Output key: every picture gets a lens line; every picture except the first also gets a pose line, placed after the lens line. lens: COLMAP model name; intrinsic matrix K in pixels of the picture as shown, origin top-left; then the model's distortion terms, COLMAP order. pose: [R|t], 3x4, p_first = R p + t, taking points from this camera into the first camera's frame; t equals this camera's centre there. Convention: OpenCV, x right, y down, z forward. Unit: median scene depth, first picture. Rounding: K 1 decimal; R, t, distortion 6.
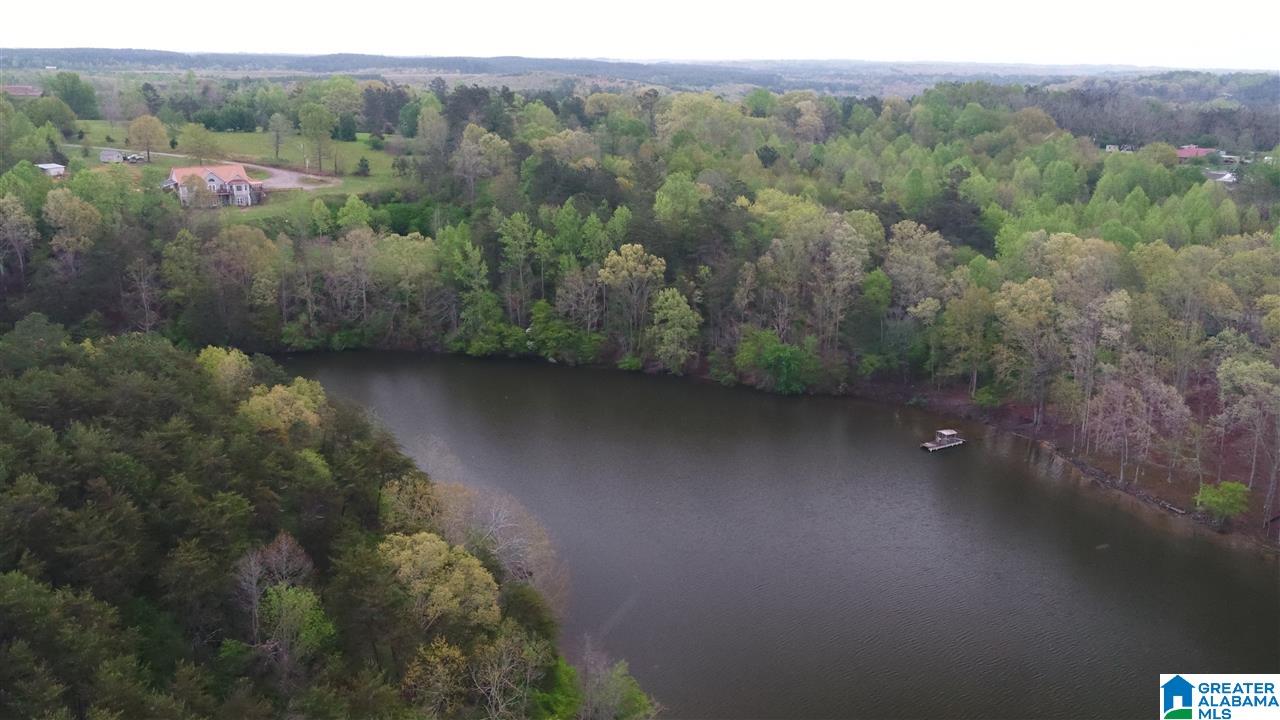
lens RADIAL K [[1104.0, 0, 640.0], [0, 1104.0, 360.0], [0, 0, 1]] dist [-0.001442, -0.001777]
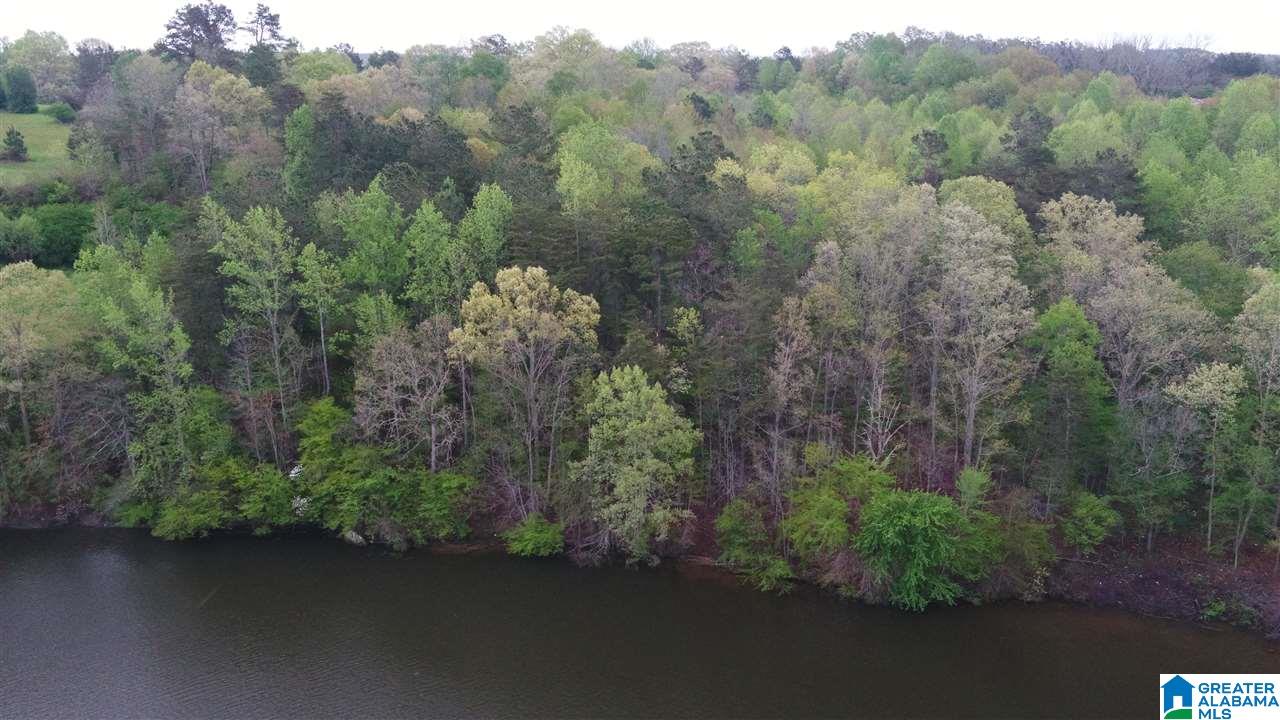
lens RADIAL K [[1104.0, 0, 640.0], [0, 1104.0, 360.0], [0, 0, 1]] dist [-0.001442, -0.001777]
pose [[0.987408, -0.058086, 0.147147, -0.026978], [0.058116, 0.998301, 0.004103, -0.064802], [-0.147135, 0.004500, 0.989106, 0.536230]]
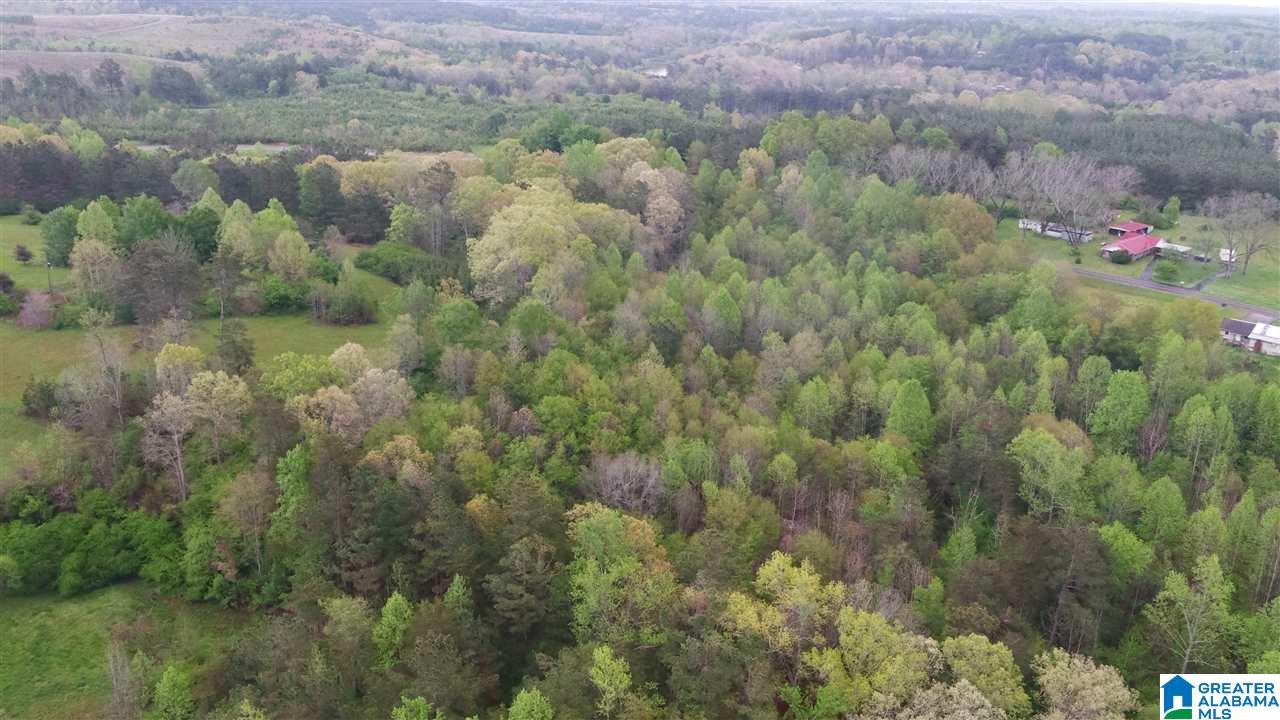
lens RADIAL K [[1104.0, 0, 640.0], [0, 1104.0, 360.0], [0, 0, 1]] dist [-0.001442, -0.001777]
pose [[0.968964, -0.059431, 0.239952, -0.076779], [0.040582, 0.995744, 0.082748, -0.322356], [-0.243848, -0.070442, 0.967252, 0.541237]]
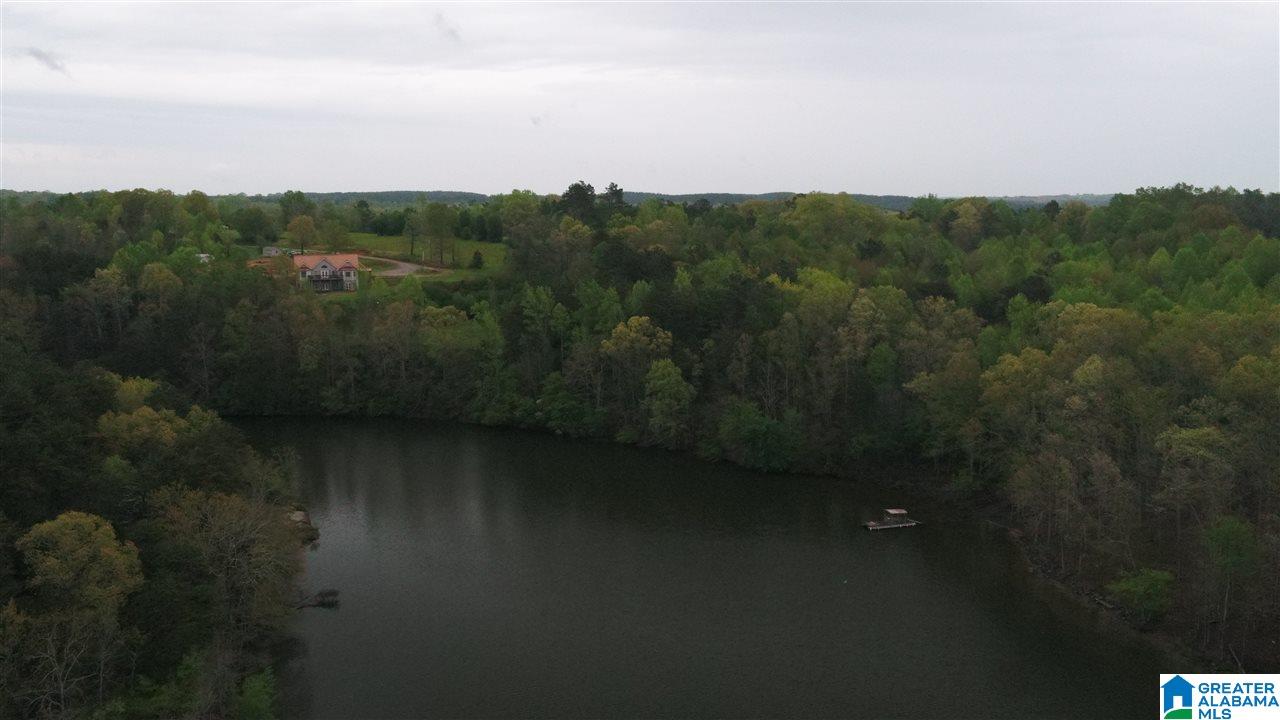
lens RADIAL K [[1104.0, 0, 640.0], [0, 1104.0, 360.0], [0, 0, 1]] dist [-0.001442, -0.001777]
pose [[0.966020, 0.022656, -0.257472, 0.241203], [-0.054049, 0.991835, -0.115512, 0.046113], [0.252753, 0.125503, 0.959357, 0.058906]]
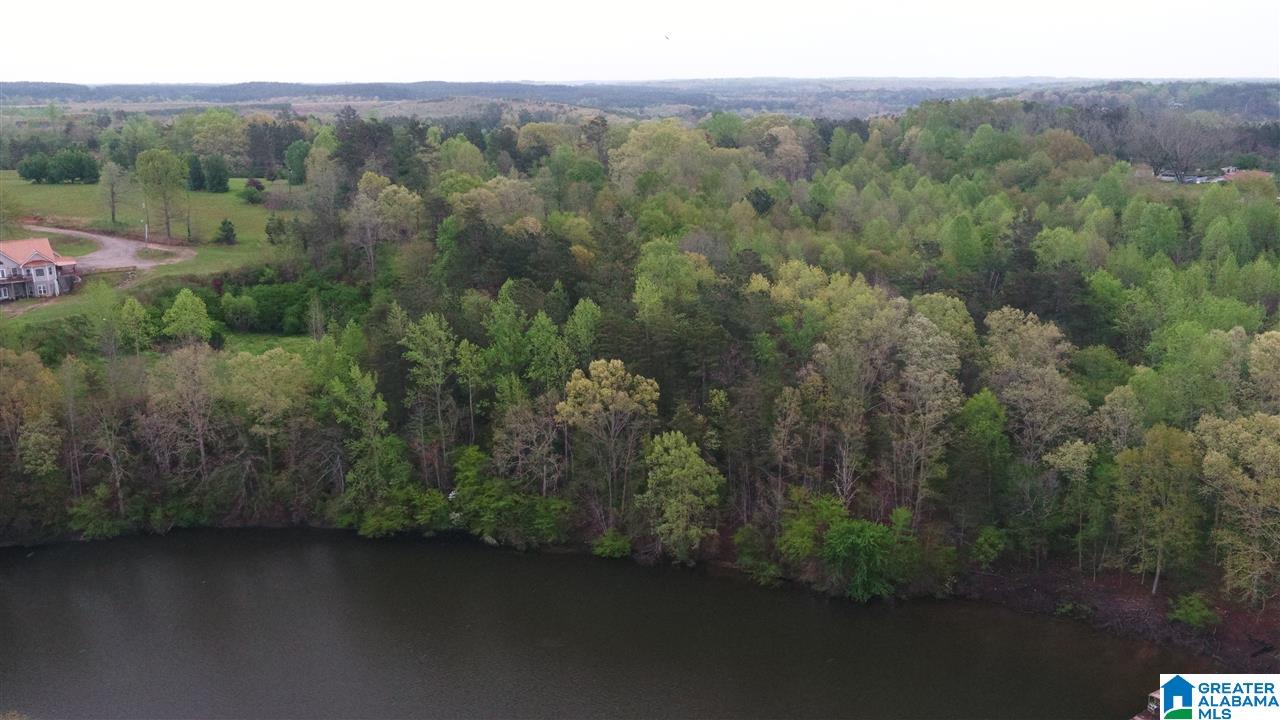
lens RADIAL K [[1104.0, 0, 640.0], [0, 1104.0, 360.0], [0, 0, 1]] dist [-0.001442, -0.001777]
pose [[0.997583, -0.036312, 0.059234, -0.025584], [0.037374, 0.999158, -0.016913, -0.090795], [-0.058570, 0.019086, 0.998101, 0.333611]]
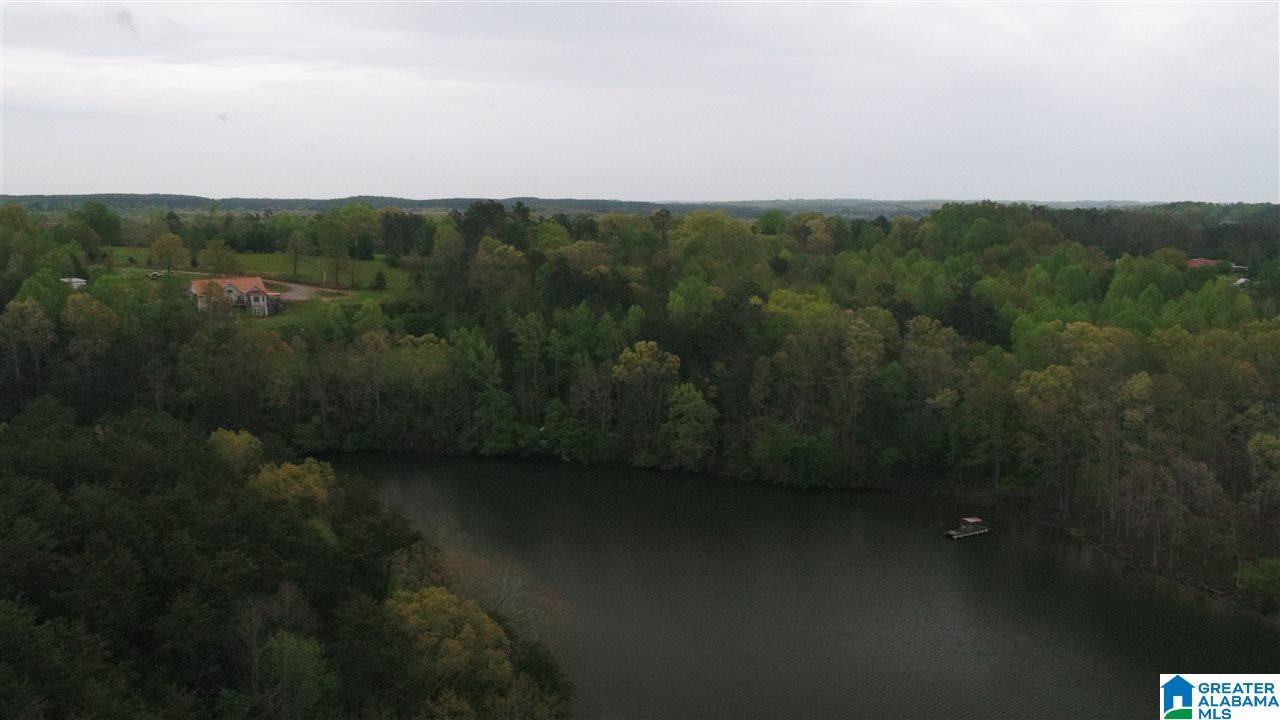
lens RADIAL K [[1104.0, 0, 640.0], [0, 1104.0, 360.0], [0, 0, 1]] dist [-0.001442, -0.001777]
pose [[0.999888, -0.009328, -0.011667, -0.001139], [0.007809, 0.992246, -0.124045, 0.034835], [0.012733, 0.123940, 0.992208, 0.010552]]
